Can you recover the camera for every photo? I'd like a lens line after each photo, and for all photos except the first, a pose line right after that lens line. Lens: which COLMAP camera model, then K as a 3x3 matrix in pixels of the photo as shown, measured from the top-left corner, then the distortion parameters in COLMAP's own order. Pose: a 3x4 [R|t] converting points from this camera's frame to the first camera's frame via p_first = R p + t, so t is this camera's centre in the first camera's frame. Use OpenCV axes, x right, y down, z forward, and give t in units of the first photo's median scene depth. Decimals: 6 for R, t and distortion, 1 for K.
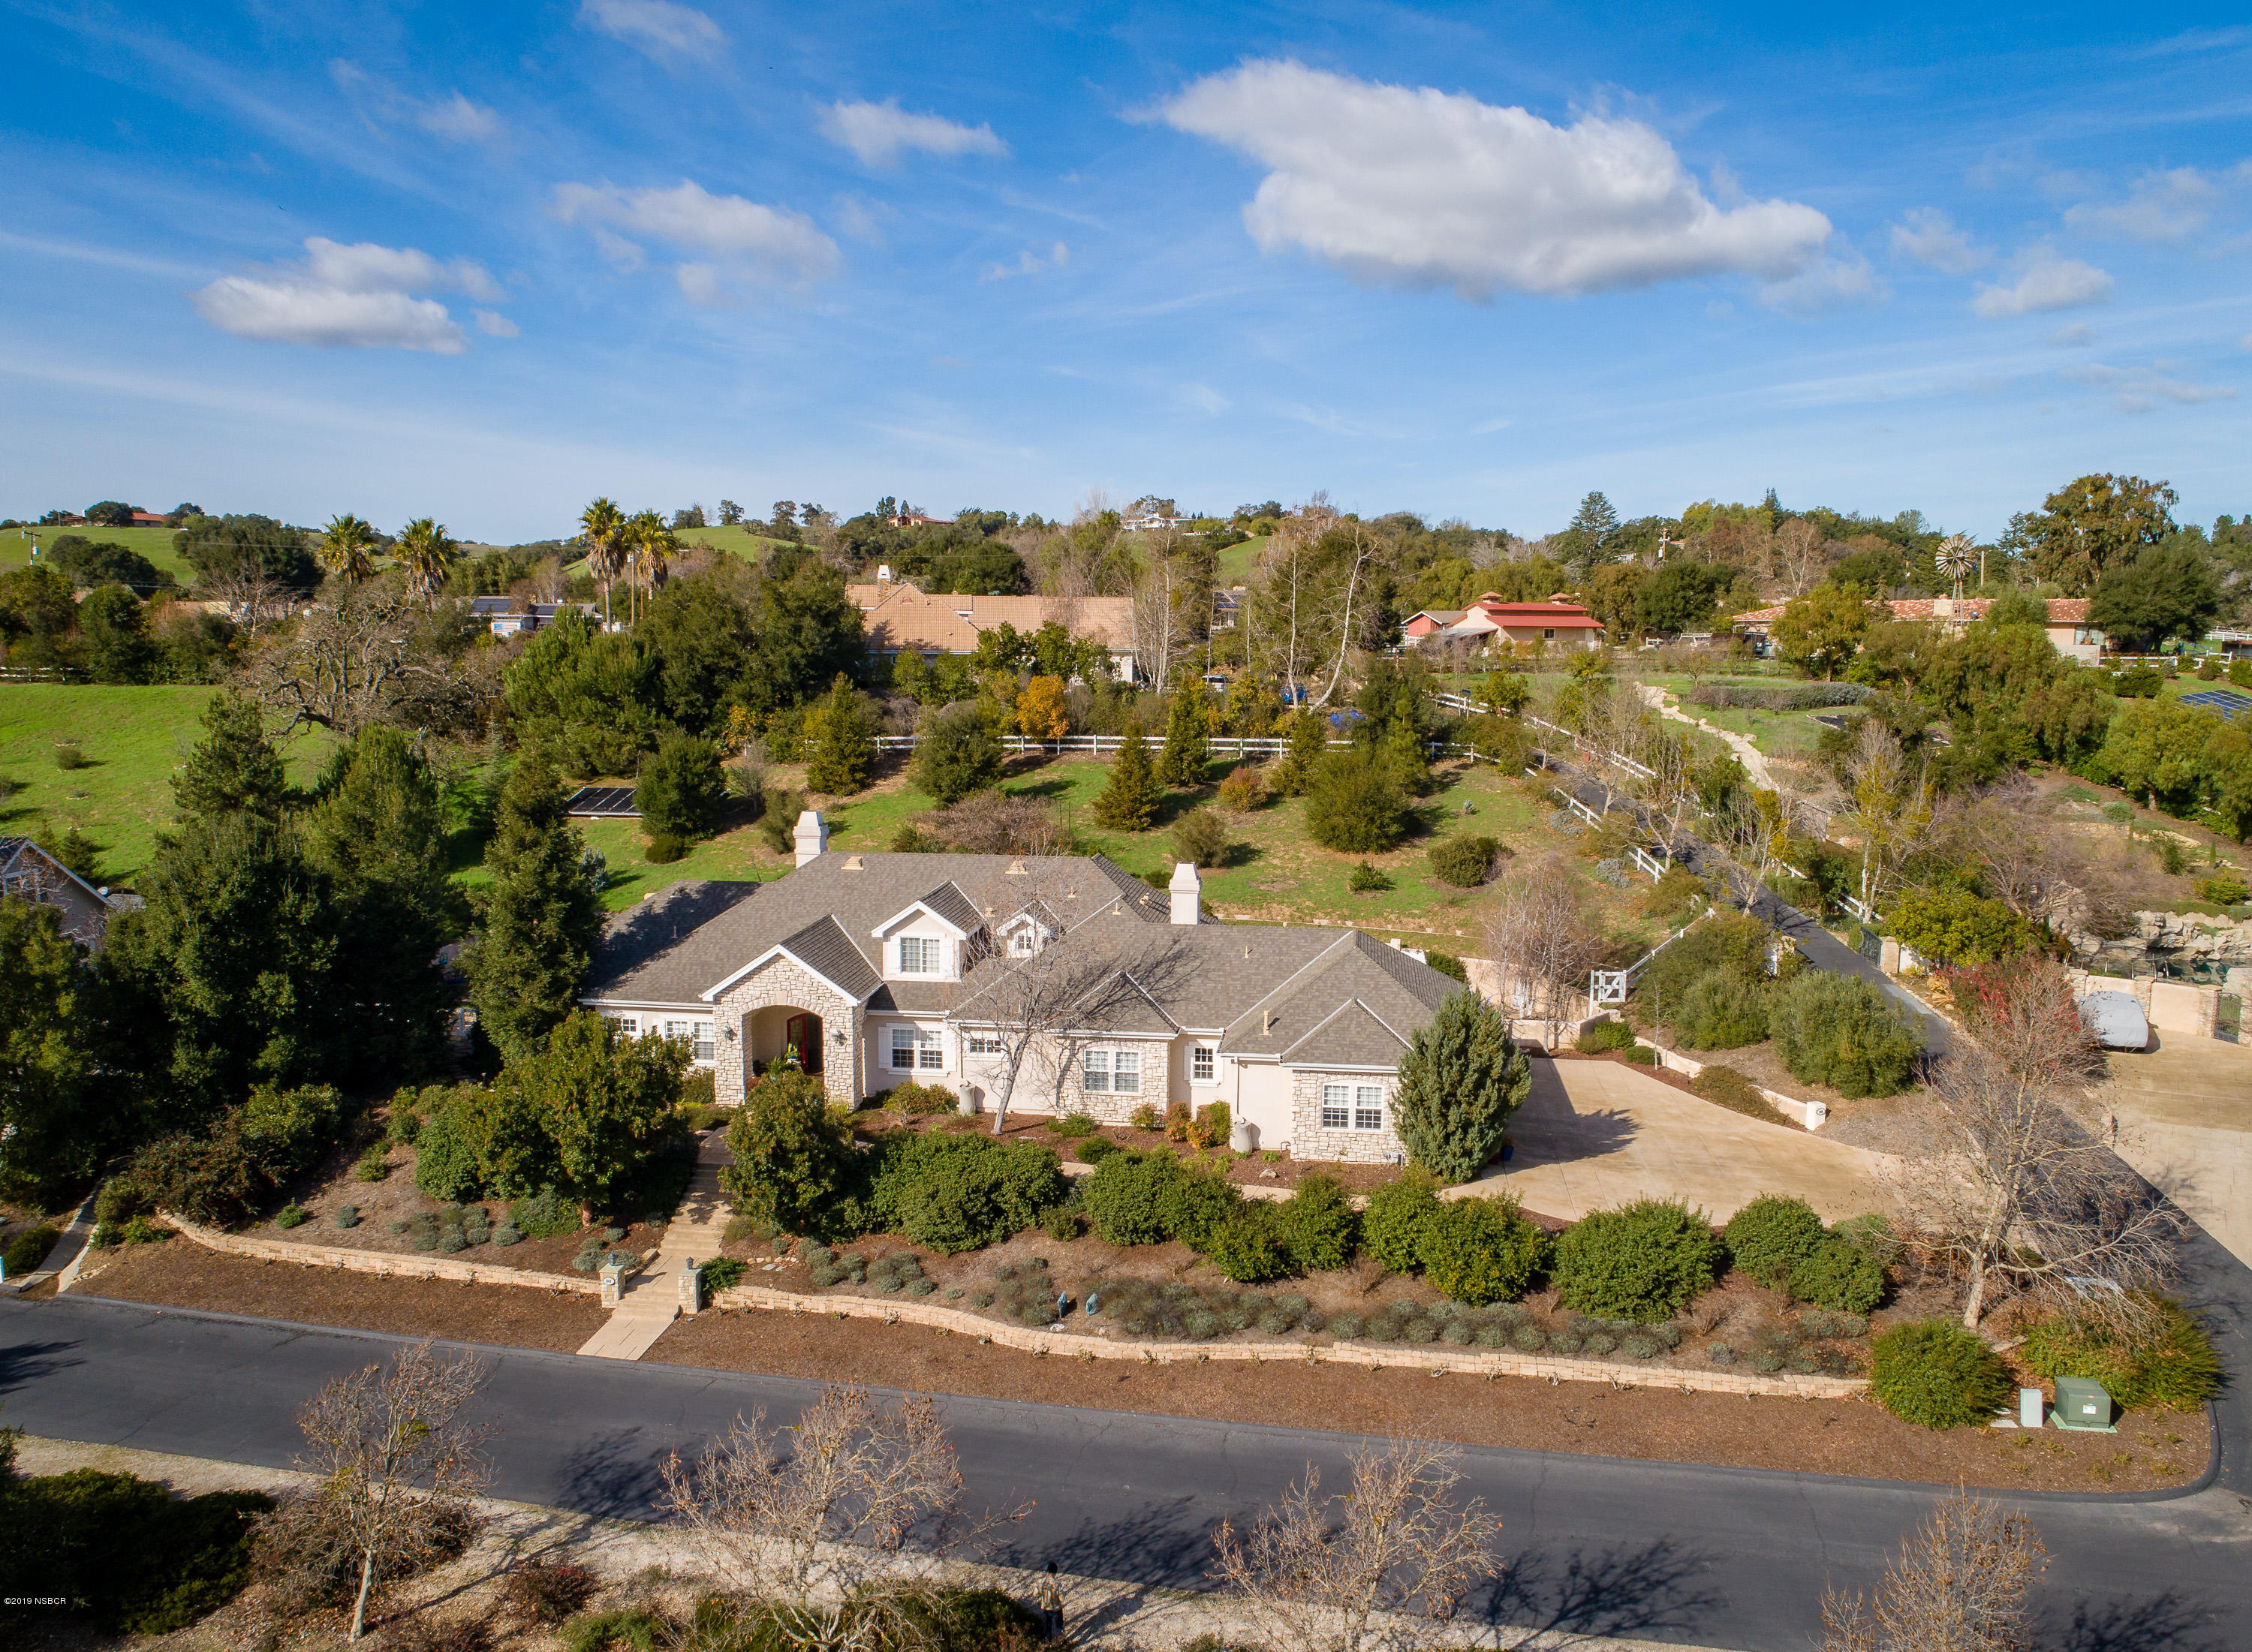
lens RADIAL K [[1774.9, 0, 1128.1], [0, 1774.9, 826.2], [0, 0, 1]] dist [-0.000412, 0.000506]
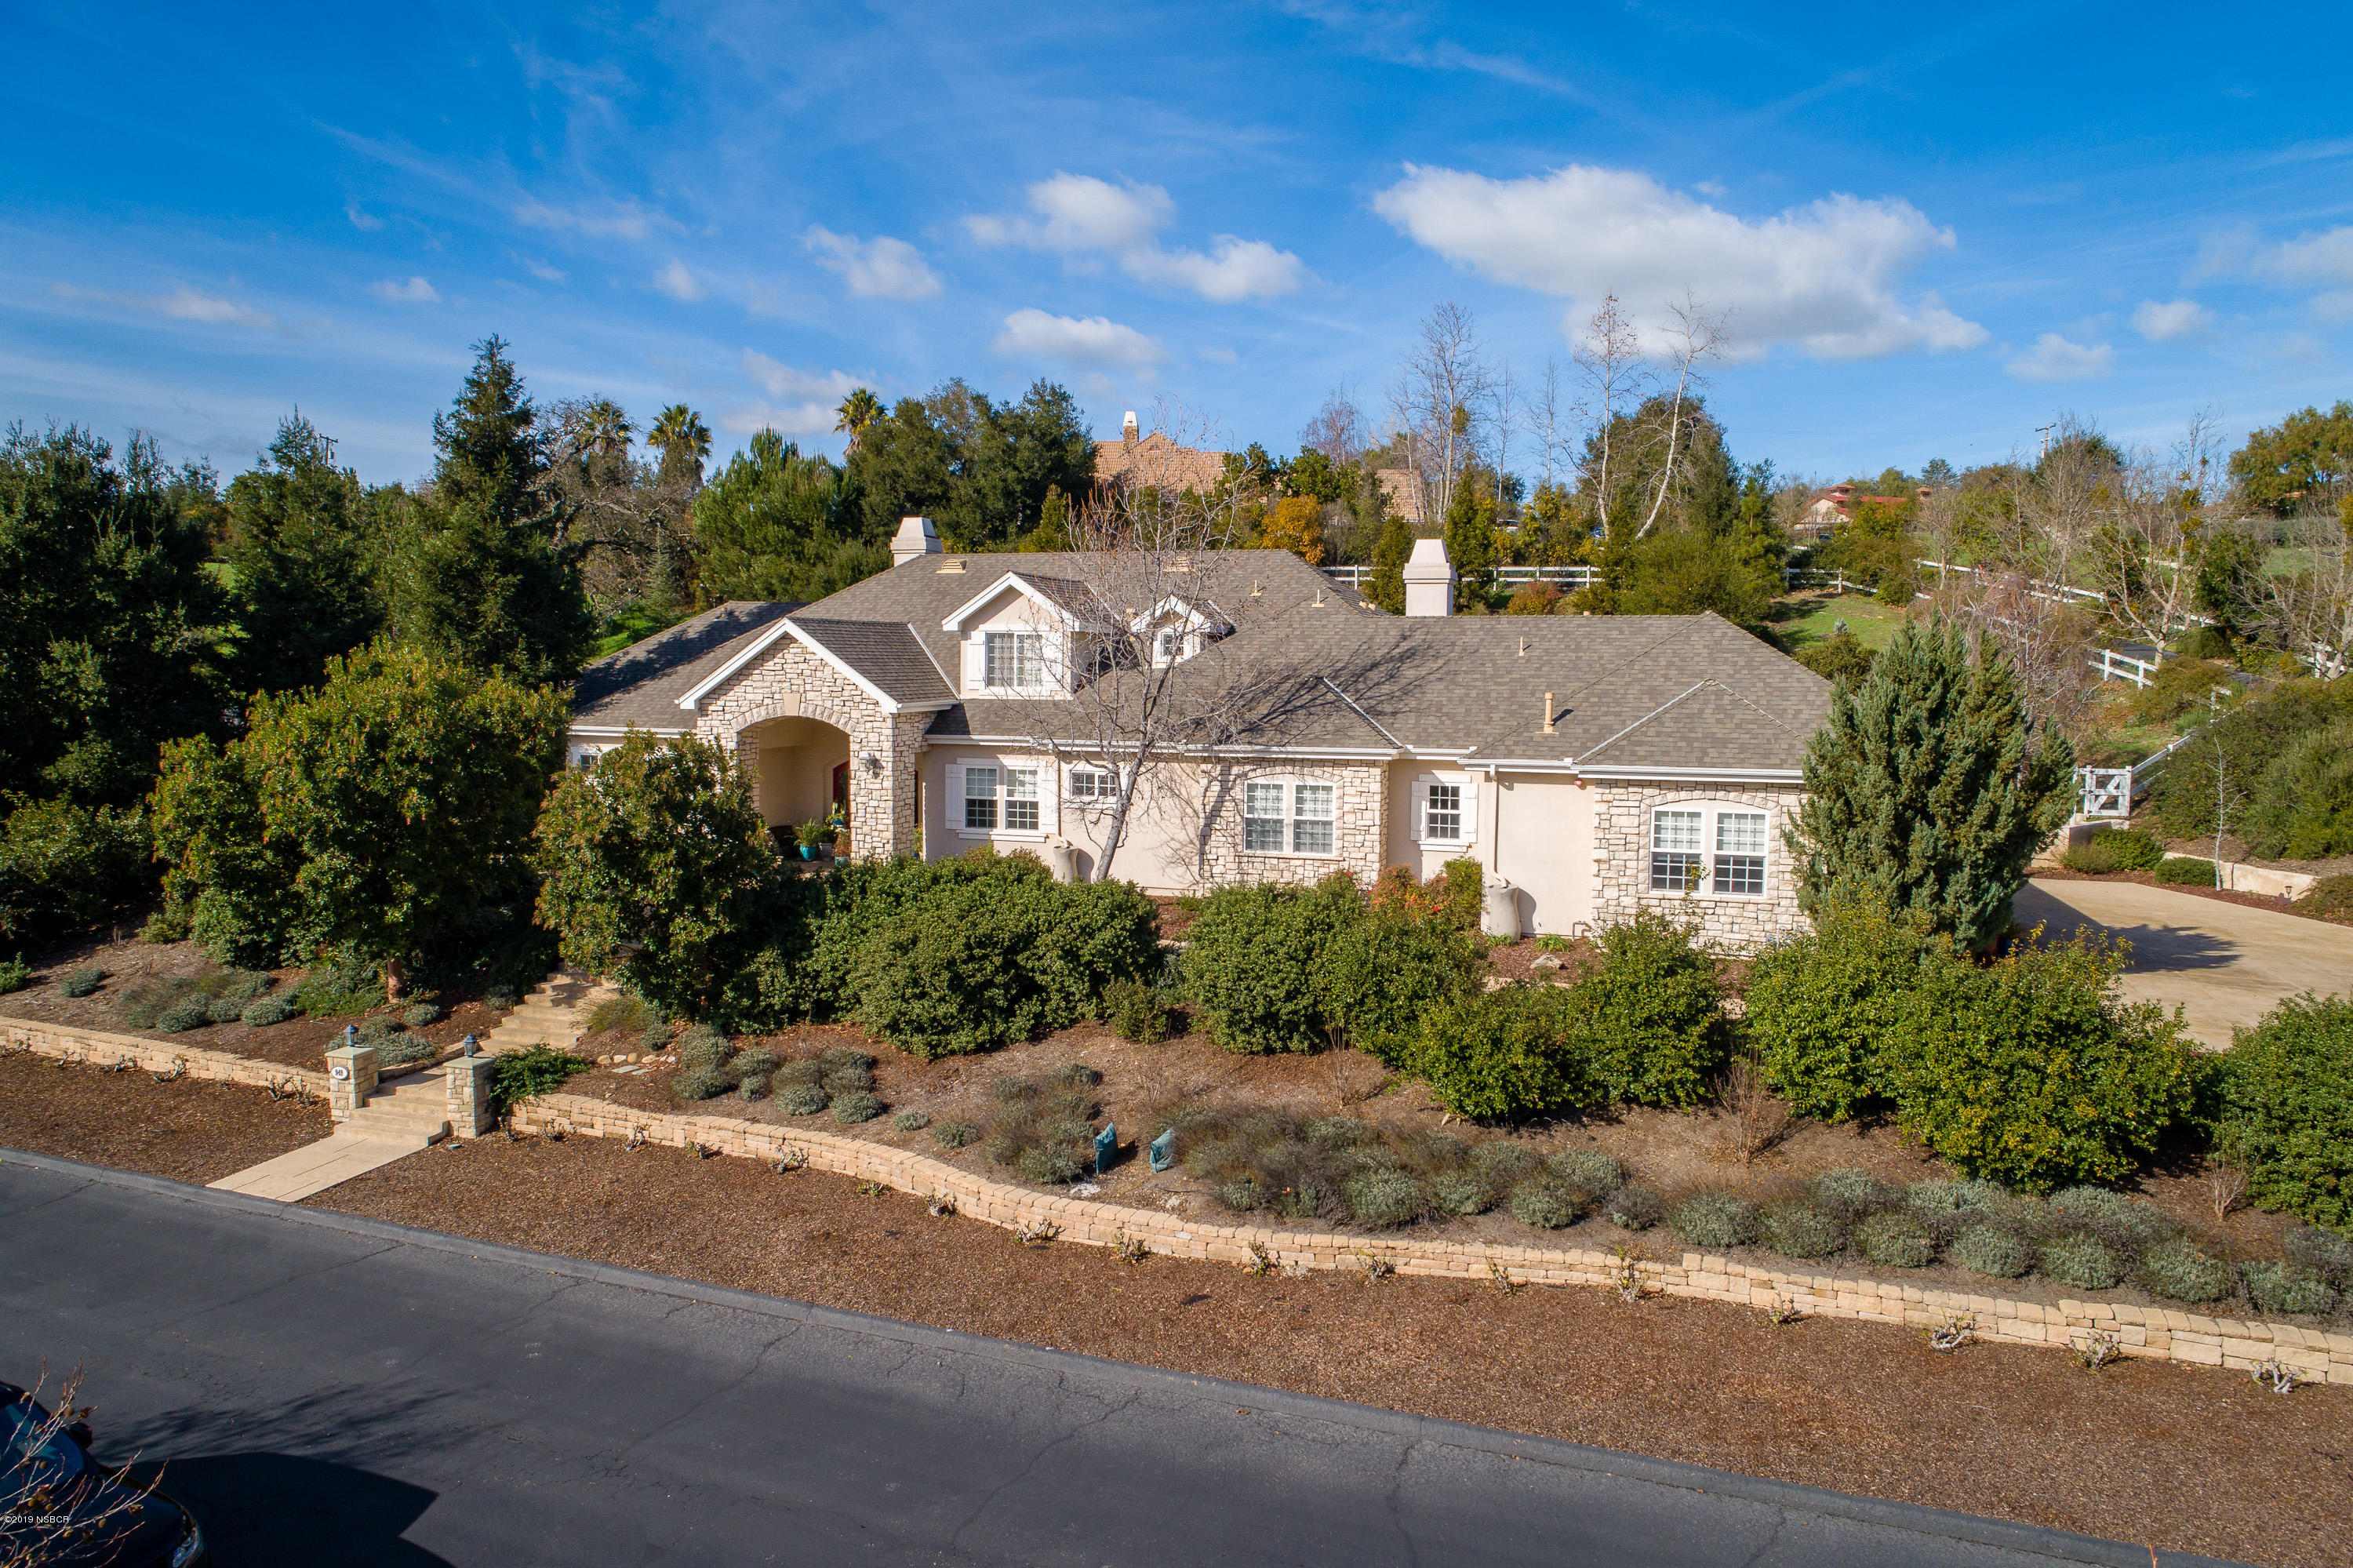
lens RADIAL K [[1576.0, 0, 1175.0], [0, 1576.0, 776.3], [0, 0, 1]] dist [-0.003536, 0.009704]
pose [[0.984787, 0.014340, -0.173175, 0.051203], [-0.024945, 0.997933, -0.059222, 0.175789], [0.171968, 0.062641, 0.983109, 0.519253]]
